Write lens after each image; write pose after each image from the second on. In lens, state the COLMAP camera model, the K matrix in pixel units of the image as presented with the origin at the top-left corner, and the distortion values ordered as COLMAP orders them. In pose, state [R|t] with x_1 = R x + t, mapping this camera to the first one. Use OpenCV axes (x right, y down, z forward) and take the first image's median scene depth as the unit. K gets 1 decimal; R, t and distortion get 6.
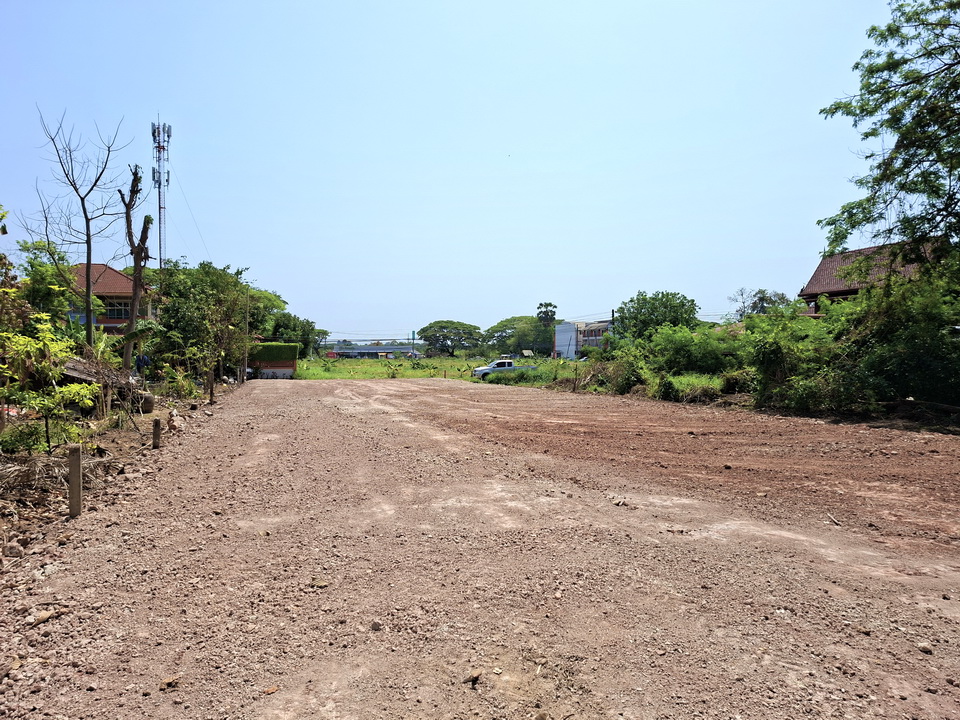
lens RADIAL K [[639.8, 0, 481.1], [0, 639.8, 365.2], [0, 0, 1]] dist [-0.005646, -0.002862]
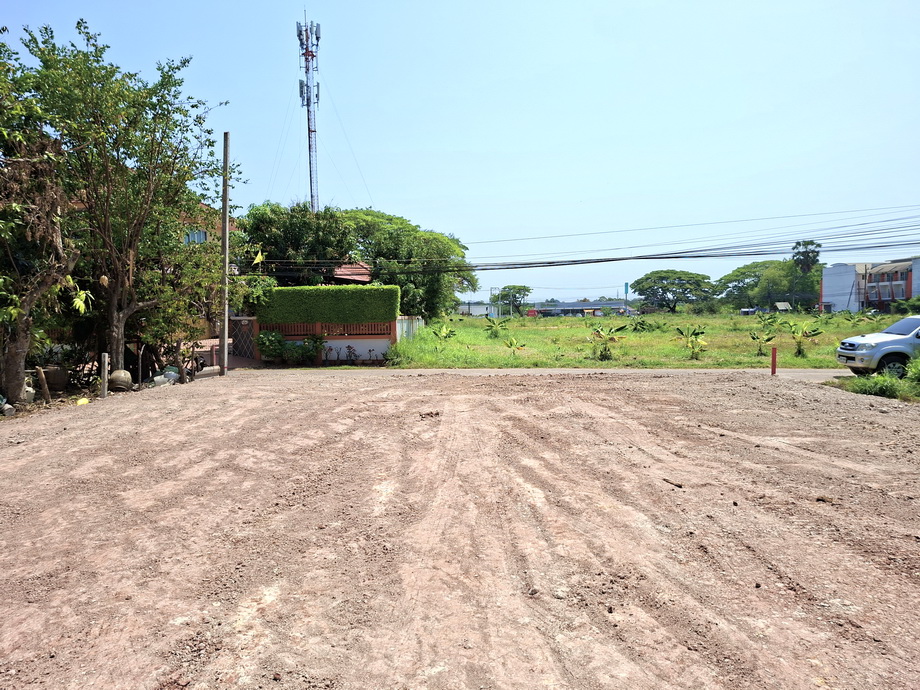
lens RADIAL K [[619.3, 0, 461.1], [0, 619.3, 347.6], [0, 0, 1]] dist [0.076566, -0.000169]
pose [[0.936498, 0.006419, -0.350614, -0.020198], [0.007506, 0.999236, 0.038343, -0.001316], [0.350593, -0.038540, 0.935735, 0.143617]]
